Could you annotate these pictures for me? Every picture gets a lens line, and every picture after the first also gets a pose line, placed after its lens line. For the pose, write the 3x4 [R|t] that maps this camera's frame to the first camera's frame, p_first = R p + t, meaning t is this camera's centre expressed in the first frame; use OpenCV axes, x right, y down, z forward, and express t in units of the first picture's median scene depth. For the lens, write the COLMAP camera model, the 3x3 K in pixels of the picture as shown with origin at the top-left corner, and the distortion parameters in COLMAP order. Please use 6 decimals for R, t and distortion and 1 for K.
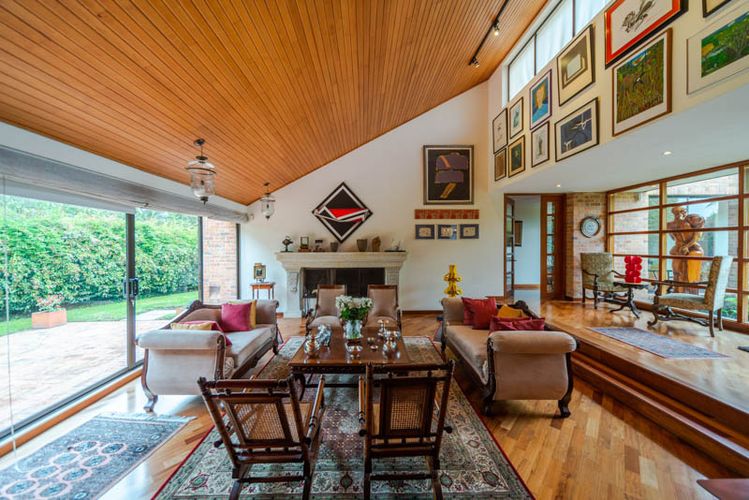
lens RADIAL K [[262.9, 0, 372.0], [0, 262.9, 249.6], [0, 0, 1]] dist [0.001082, -0.000837]
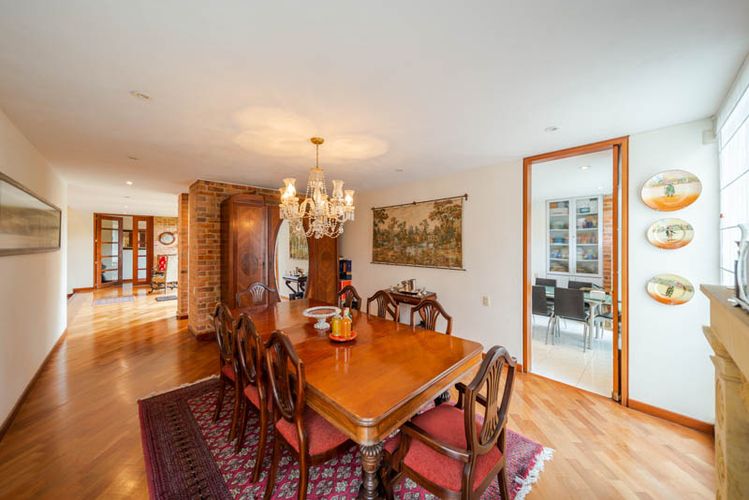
lens RADIAL K [[262.9, 0, 375.2], [0, 262.9, 244.0], [0, 0, 1]] dist [0.001082, -0.000837]
pose [[0.729011, 0.004188, 0.684489, 0.650204], [0.011682, 0.999760, -0.018559, -0.006913], [-0.684402, 0.021526, 0.728787, -1.054326]]
